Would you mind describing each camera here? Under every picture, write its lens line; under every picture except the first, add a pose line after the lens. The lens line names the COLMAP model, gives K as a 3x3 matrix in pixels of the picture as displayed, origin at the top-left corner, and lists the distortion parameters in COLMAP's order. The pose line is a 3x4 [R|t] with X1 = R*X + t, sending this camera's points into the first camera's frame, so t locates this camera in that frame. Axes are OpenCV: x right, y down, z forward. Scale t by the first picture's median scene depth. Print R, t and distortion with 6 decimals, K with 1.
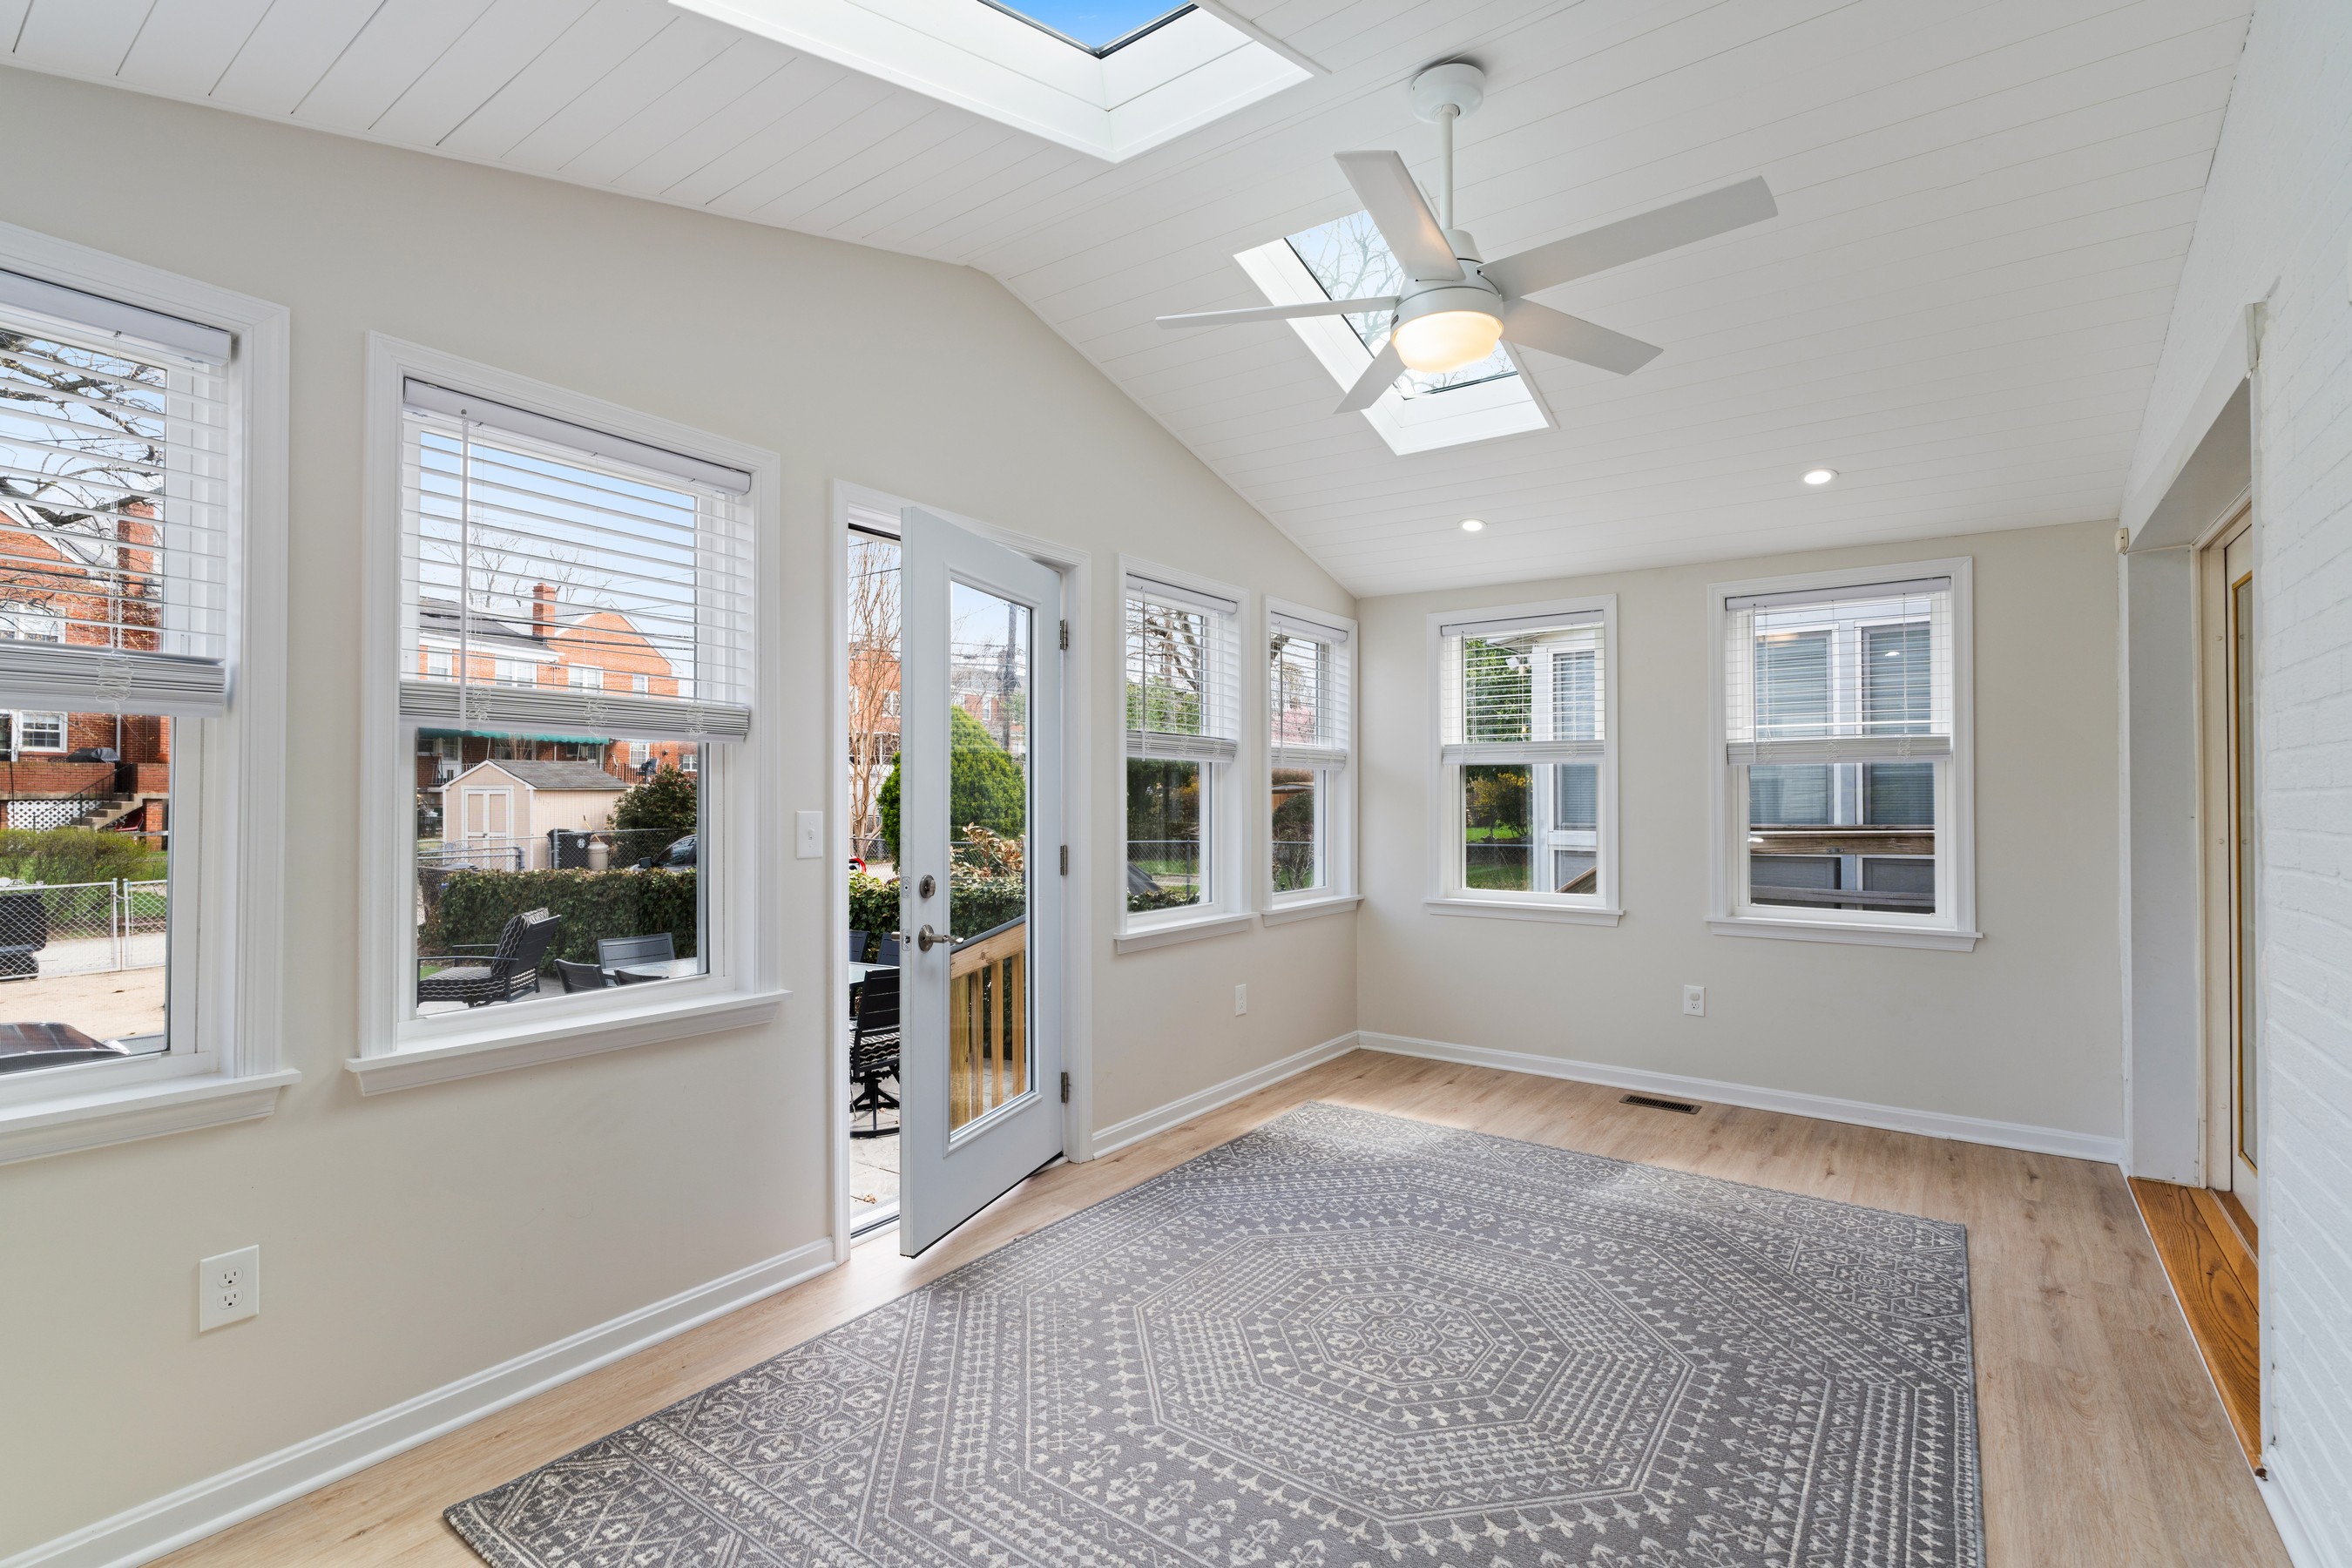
lens RADIAL K [[1071.5, 0, 1186.1], [0, 1071.5, 778.6], [0, 0, 1]] dist [-0.009730, 0.003835]
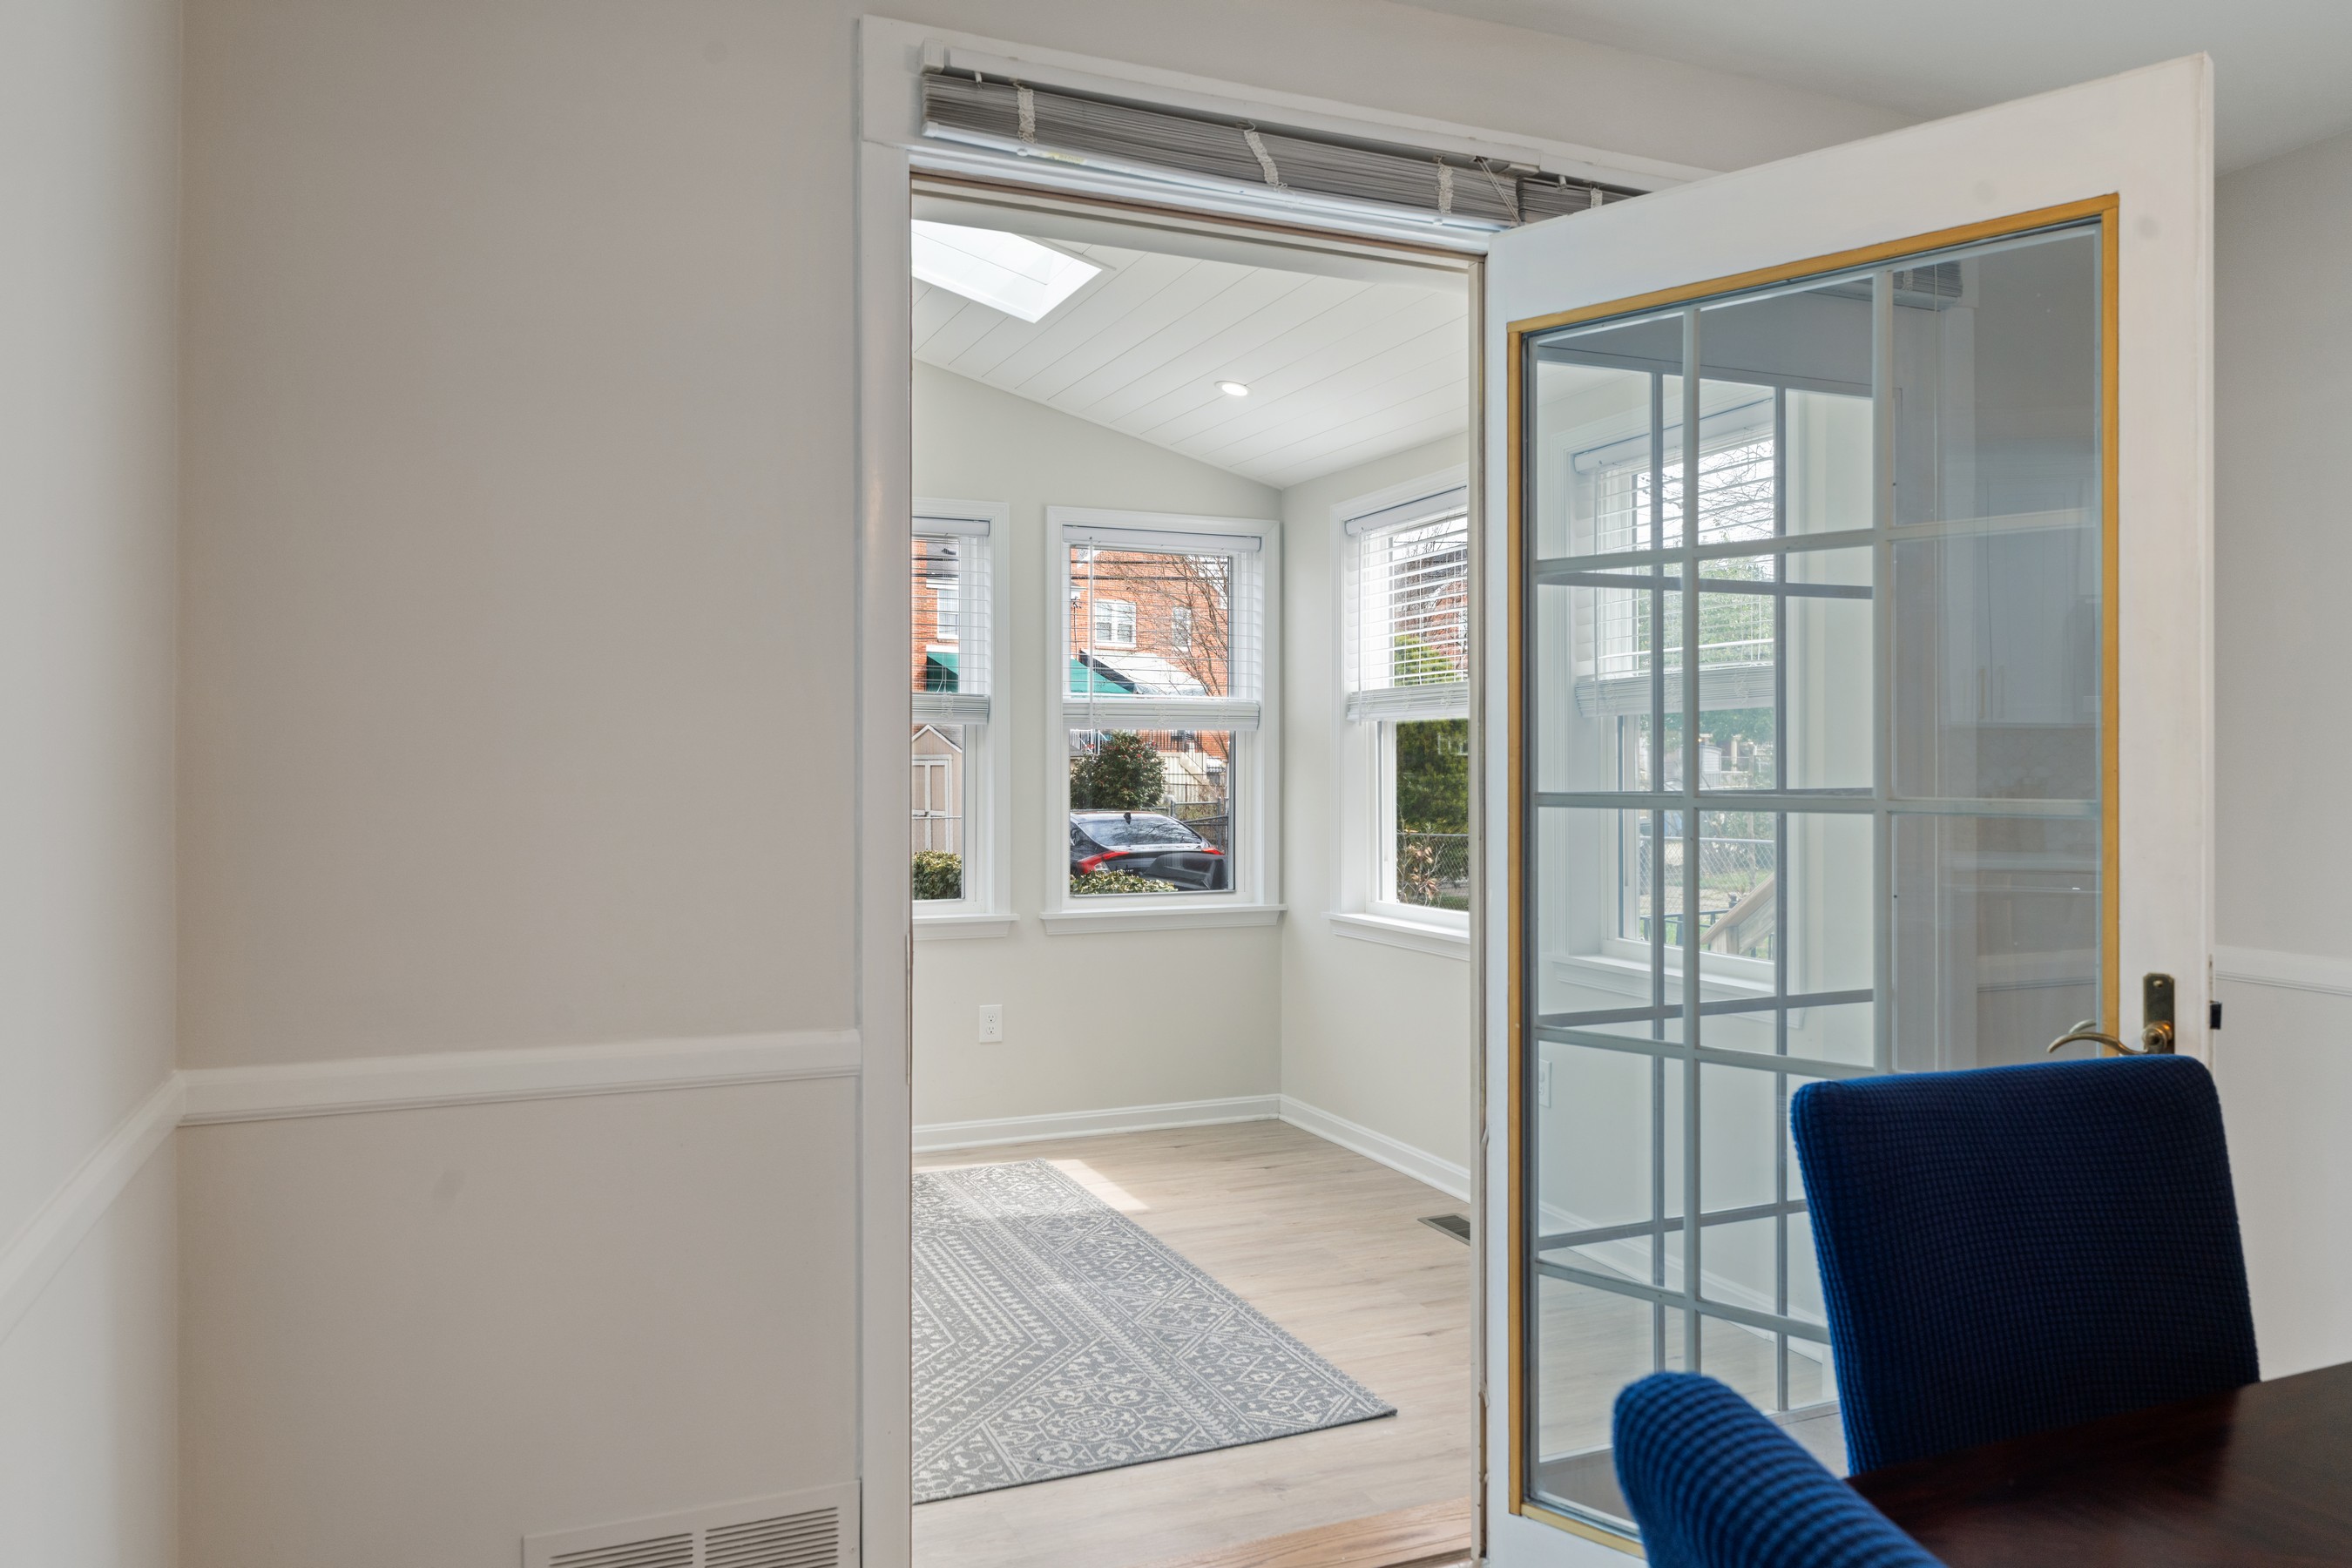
lens RADIAL K [[1621.0, 0, 1187.3], [0, 1621.0, 765.7], [0, 0, 1]] dist [0.029313, 0.000364]
pose [[0.857543, -0.000352, -0.514412, 1.148368], [0.008183, 0.999883, 0.012957, 0.000901], [0.514347, -0.015321, 0.857445, 0.065765]]
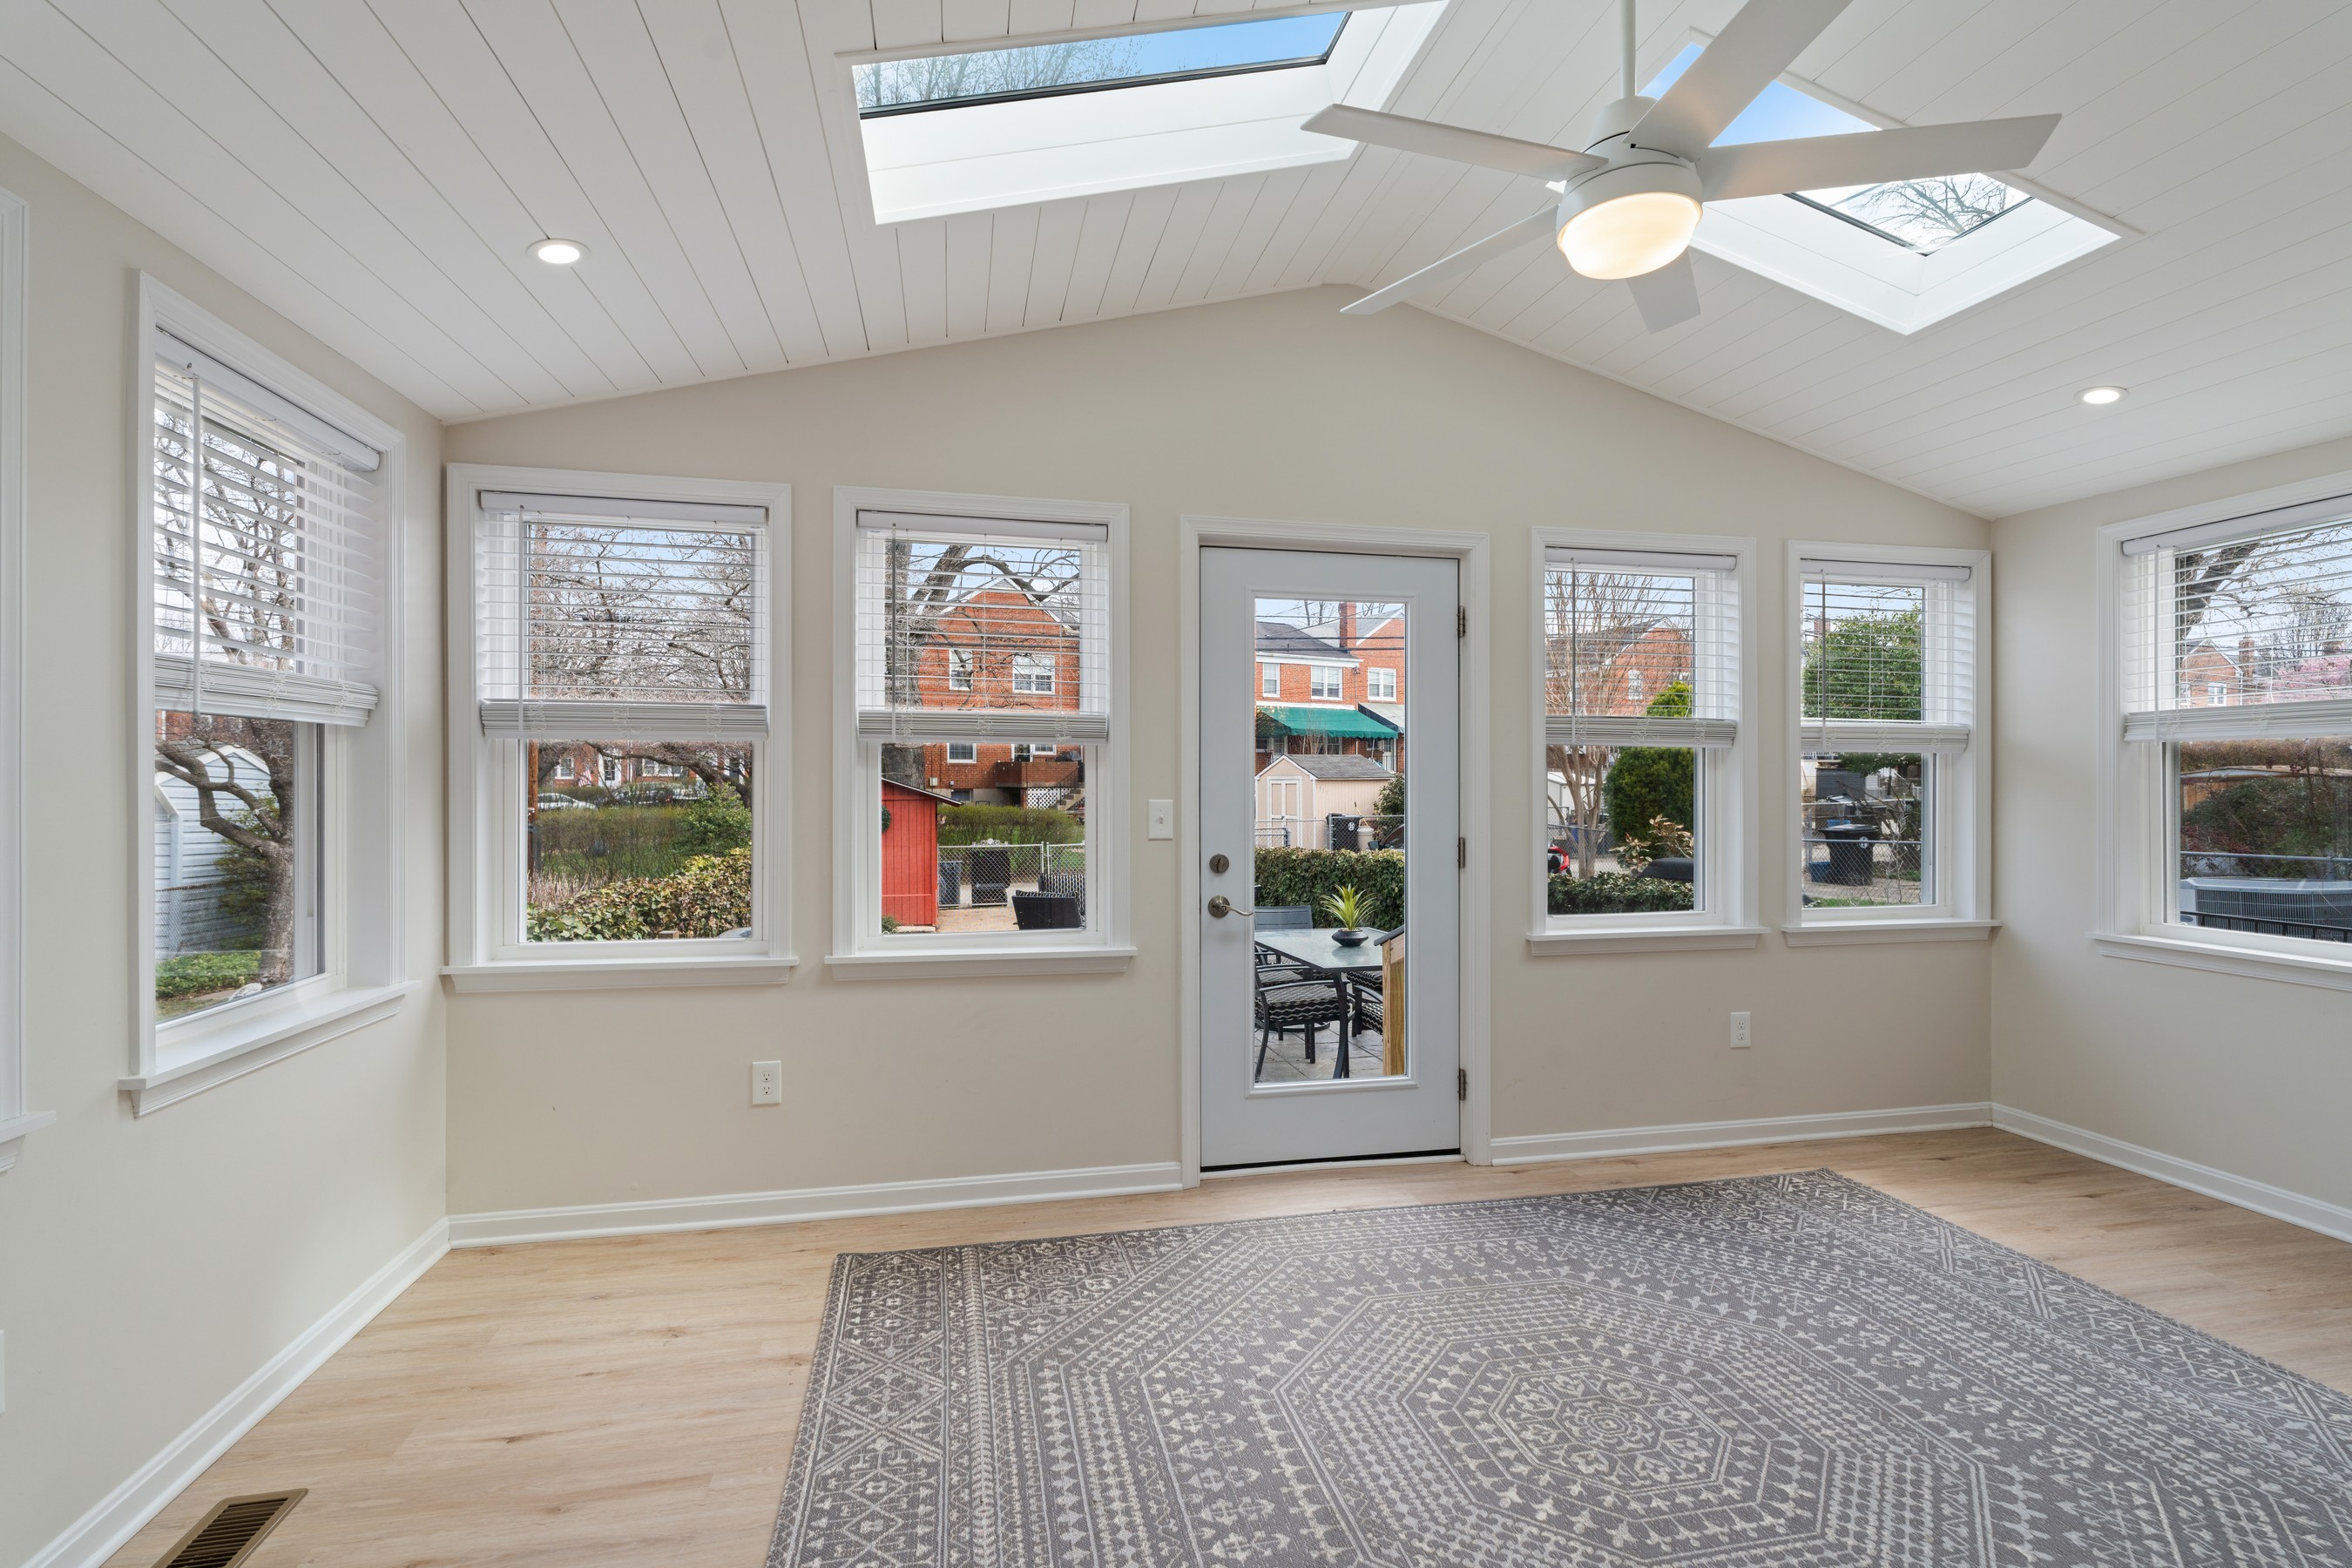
lens RADIAL K [[1071.5, 0, 1164.6], [0, 1071.5, 782.9], [0, 0, 1]] dist [-0.009730, 0.003835]
pose [[0.737177, -0.000672, -0.675699, 0.410720], [0.010503, 0.999890, 0.010464, -0.001654], [0.675618, -0.014811, 0.737103, 0.114515]]
